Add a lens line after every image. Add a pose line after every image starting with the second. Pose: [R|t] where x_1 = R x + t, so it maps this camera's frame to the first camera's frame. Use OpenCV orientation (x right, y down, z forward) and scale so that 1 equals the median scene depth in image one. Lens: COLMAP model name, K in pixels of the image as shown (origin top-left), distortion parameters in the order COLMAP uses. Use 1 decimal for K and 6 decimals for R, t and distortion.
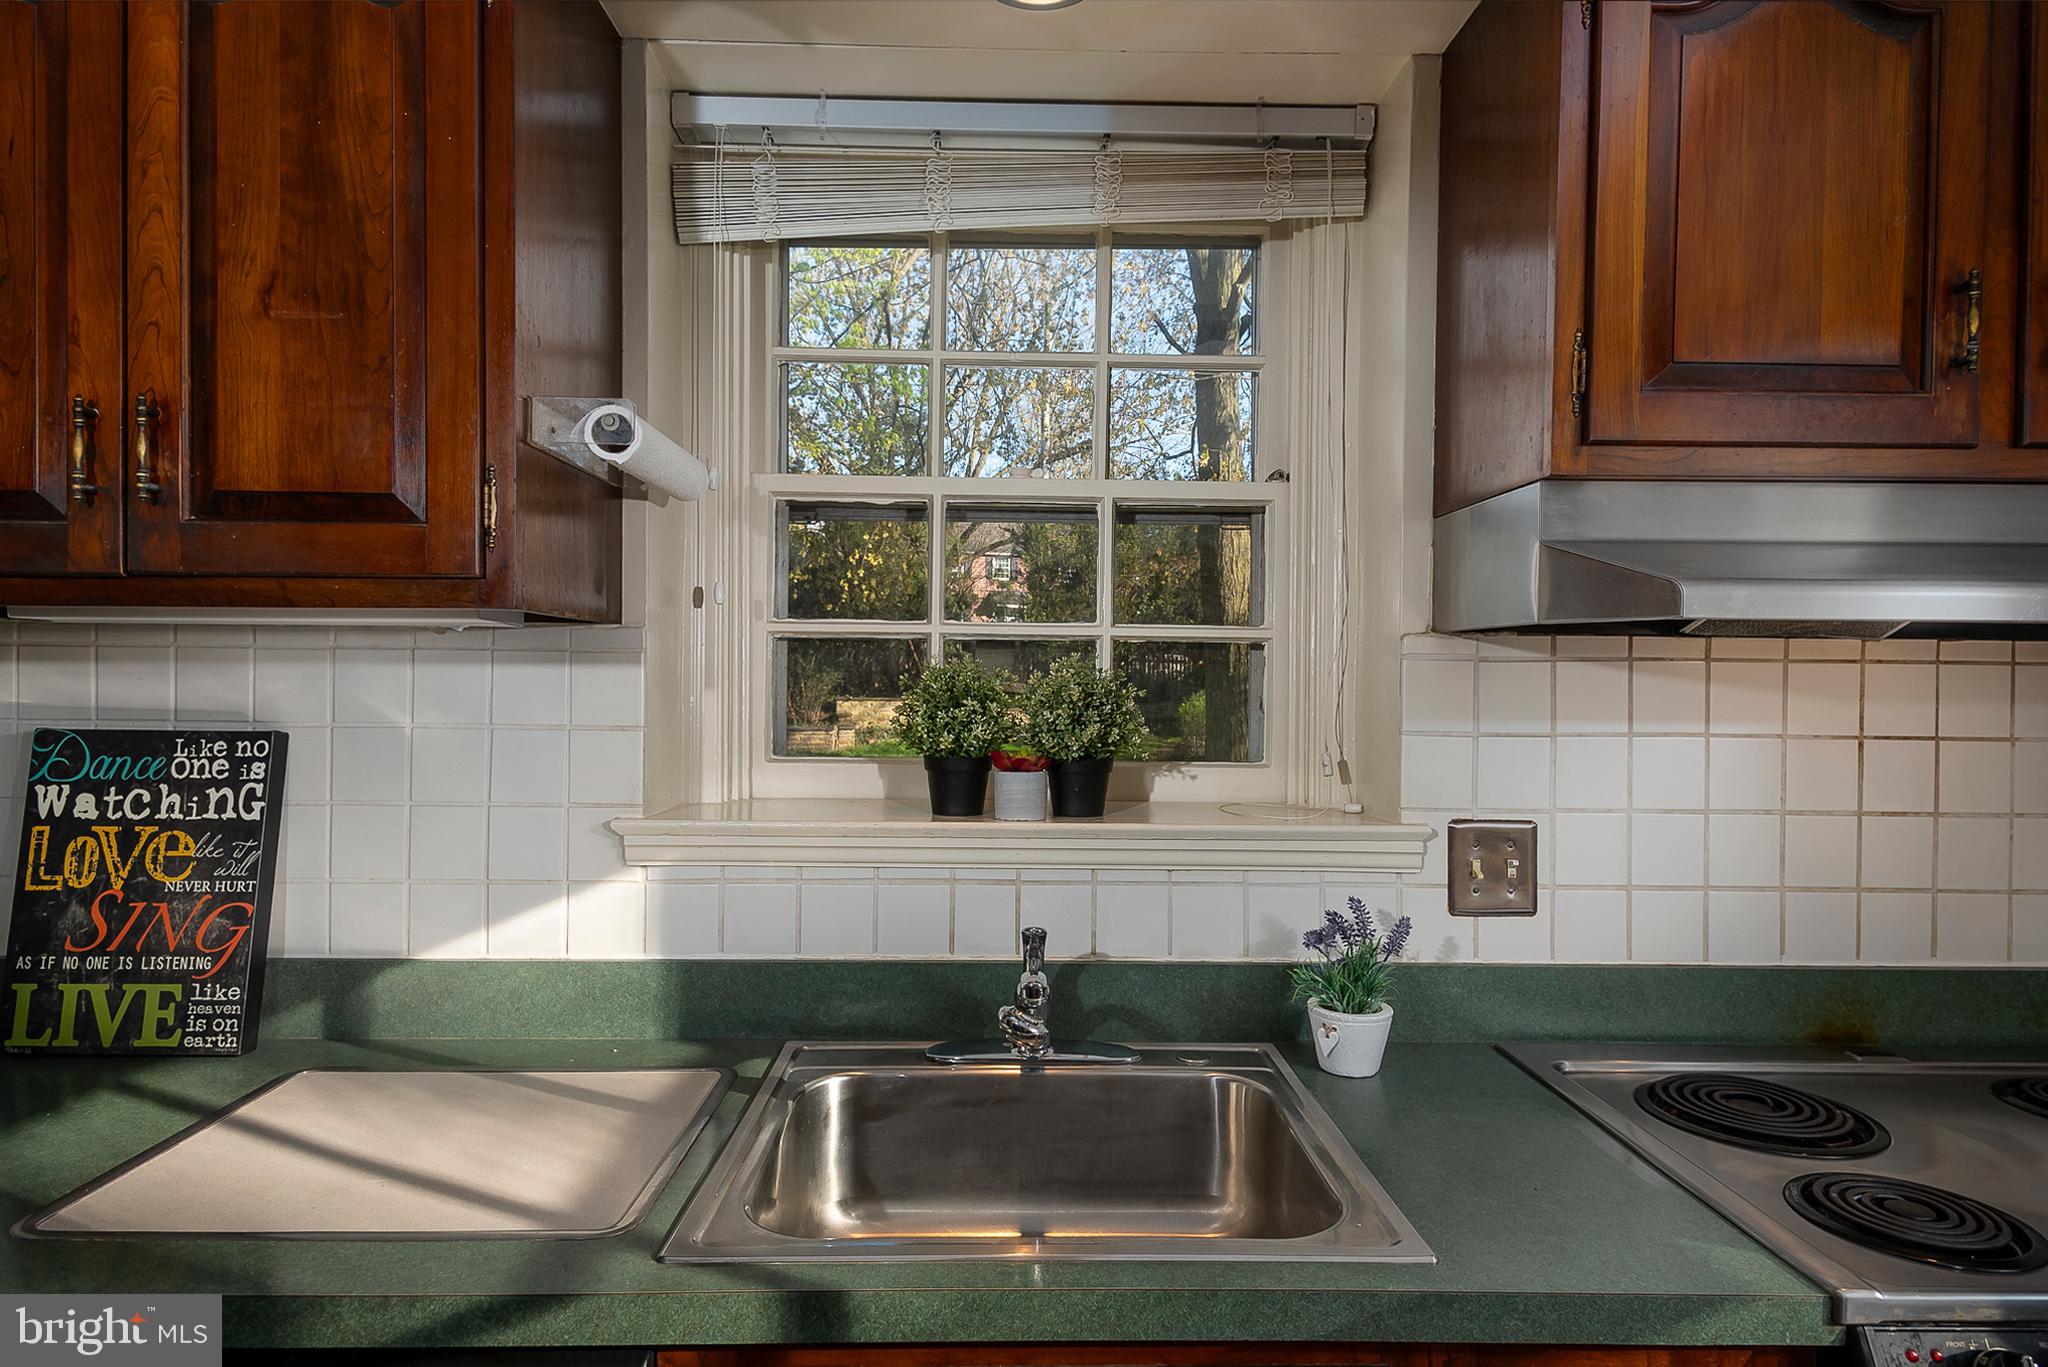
lens RADIAL K [[1140.6, 0, 1024.0], [0, 1140.6, 687.1], [0, 0, 1]] dist [0.006261, 0.000762]
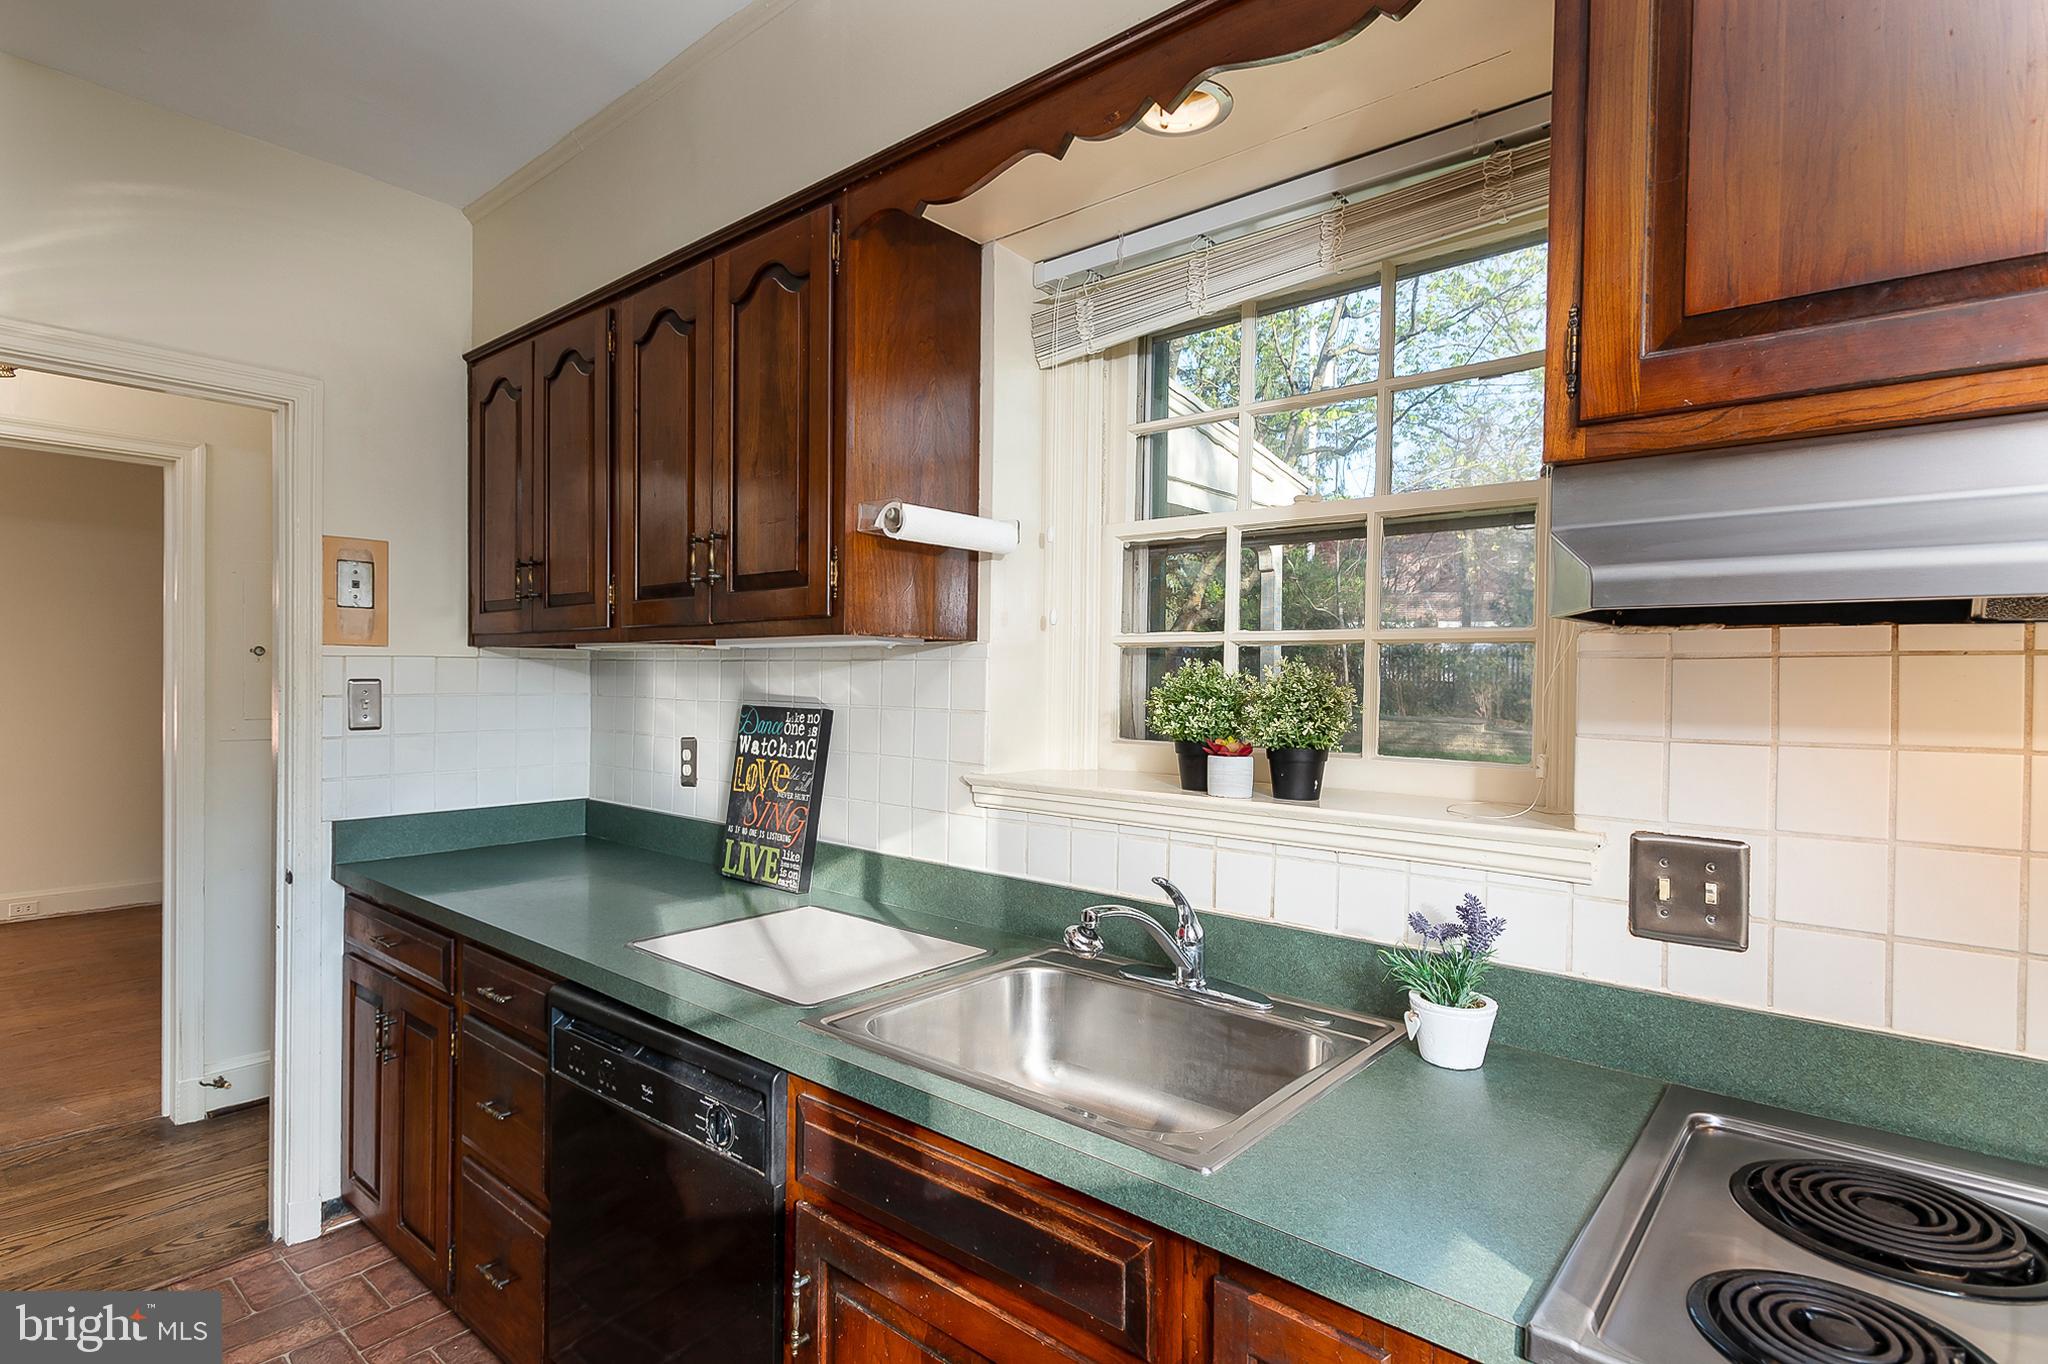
lens RADIAL K [[1029.2, 0, 1021.8], [0, 1029.2, 681.0], [0, 0, 1]] dist [0.001317, -0.001108]
pose [[0.743328, 0.001226, -0.668926, 0.603432], [-0.008422, 0.999936, -0.007526, 0.005862], [0.668874, 0.011228, 0.743291, 0.056195]]
